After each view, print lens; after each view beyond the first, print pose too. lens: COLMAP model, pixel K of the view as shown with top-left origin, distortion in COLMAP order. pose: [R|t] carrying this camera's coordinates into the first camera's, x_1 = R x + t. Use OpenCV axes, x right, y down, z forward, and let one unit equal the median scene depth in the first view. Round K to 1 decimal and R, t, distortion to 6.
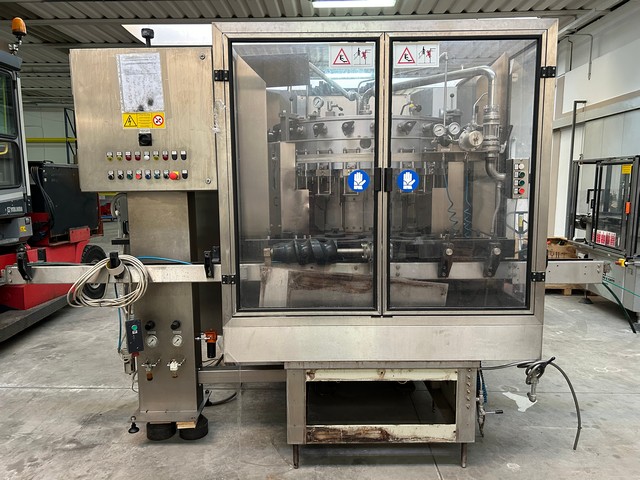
lens RADIAL K [[484.3, 0, 318.5], [0, 484.3, 241.2], [0, 0, 1]] dist [0.023819, -0.020750]
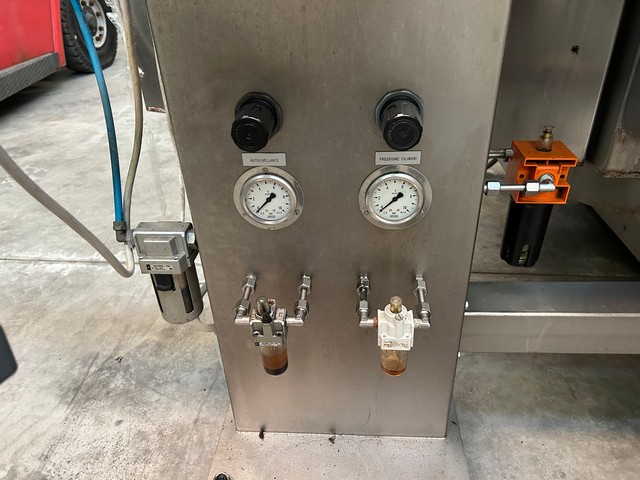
lens RADIAL K [[484.3, 0, 320.2], [0, 484.3, 239.8], [0, 0, 1]] dist [0.023819, -0.020750]
pose [[0.997690, 0.010594, -0.067102, -0.307330], [0.018981, 0.904957, 0.425079, 0.134904], [0.065227, -0.425371, 0.902665, 0.811094]]
